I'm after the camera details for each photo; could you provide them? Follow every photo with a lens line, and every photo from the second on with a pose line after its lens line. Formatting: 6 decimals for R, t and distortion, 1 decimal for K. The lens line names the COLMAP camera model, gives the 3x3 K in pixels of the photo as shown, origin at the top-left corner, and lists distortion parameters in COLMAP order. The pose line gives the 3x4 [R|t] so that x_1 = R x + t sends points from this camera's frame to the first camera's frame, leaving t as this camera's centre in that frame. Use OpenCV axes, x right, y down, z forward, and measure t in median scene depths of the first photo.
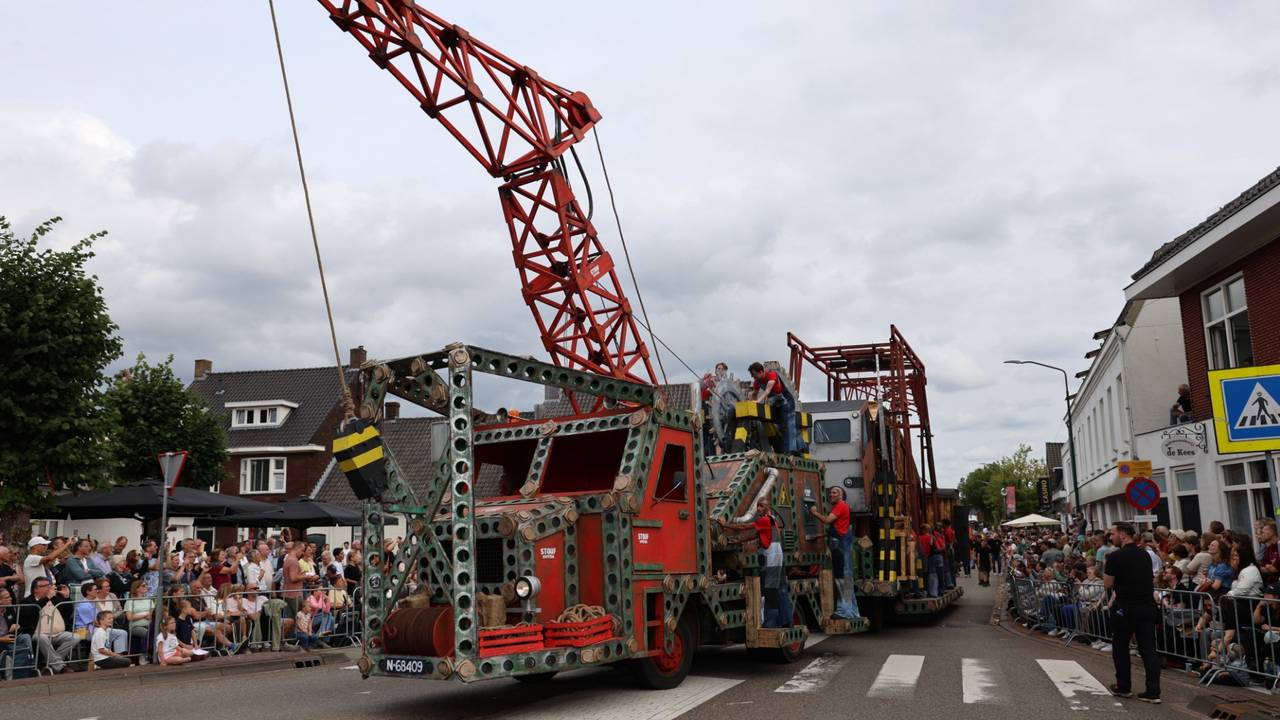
lens RADIAL K [[1152.7, 0, 640.0], [0, 1152.7, 360.0], [0, 0, 1]] dist [-0.109754, 0.172660]
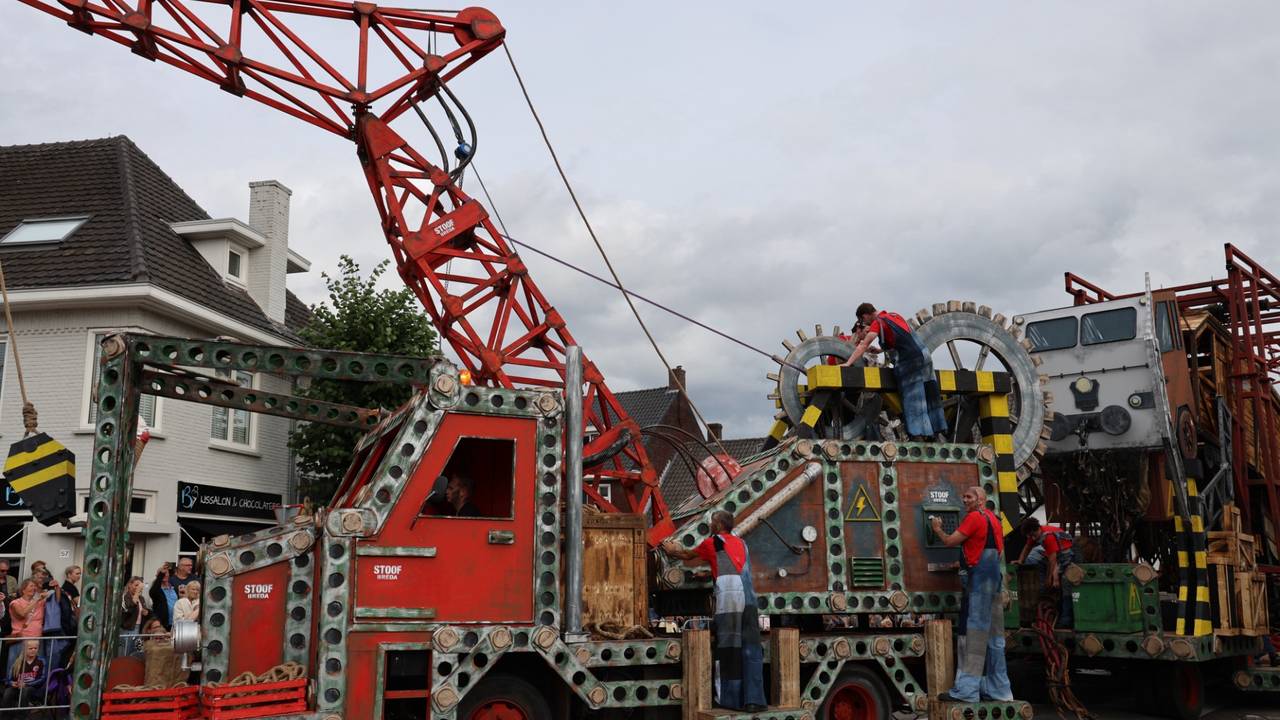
lens RADIAL K [[1152.7, 0, 640.0], [0, 1152.7, 360.0], [0, 0, 1]] dist [-0.109754, 0.172660]
pose [[0.800948, -0.099447, -0.590417, 0.537768], [0.092232, 0.994833, -0.042445, 0.065612], [0.591587, -0.020459, 0.805982, 0.504622]]
